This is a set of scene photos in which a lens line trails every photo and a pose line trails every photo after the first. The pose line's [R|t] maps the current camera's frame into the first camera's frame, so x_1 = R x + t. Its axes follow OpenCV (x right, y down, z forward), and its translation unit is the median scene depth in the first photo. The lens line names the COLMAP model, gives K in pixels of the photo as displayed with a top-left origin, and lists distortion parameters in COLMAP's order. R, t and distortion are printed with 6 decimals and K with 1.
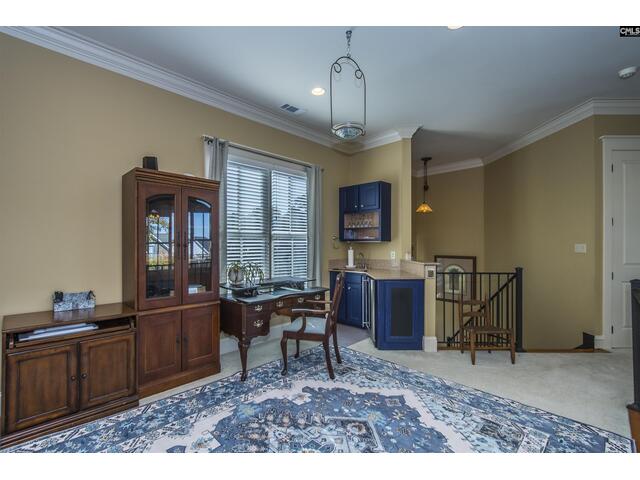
lens RADIAL K [[294.3, 0, 317.0], [0, 294.3, 242.0], [0, 0, 1]] dist [-0.000290, -0.000211]
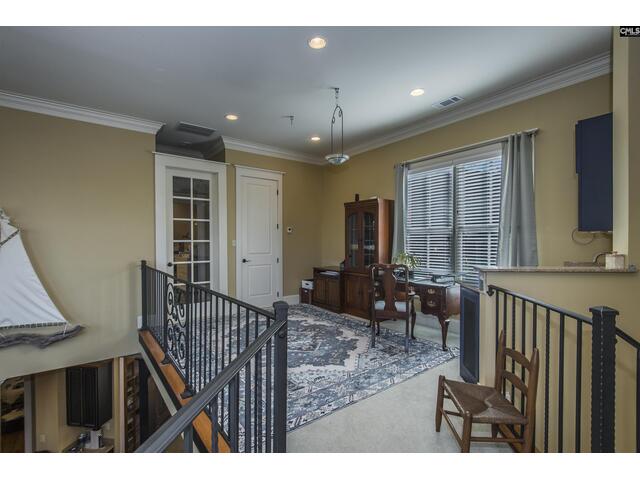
lens RADIAL K [[294.3, 0, 317.1], [0, 294.3, 242.5], [0, 0, 1]] dist [-0.000290, -0.000211]
pose [[-0.121854, 0.002868, -0.992544, 1.575776], [0.004653, 0.999986, 0.002318, 0.020918], [0.992537, -0.004336, -0.121866, 1.101967]]
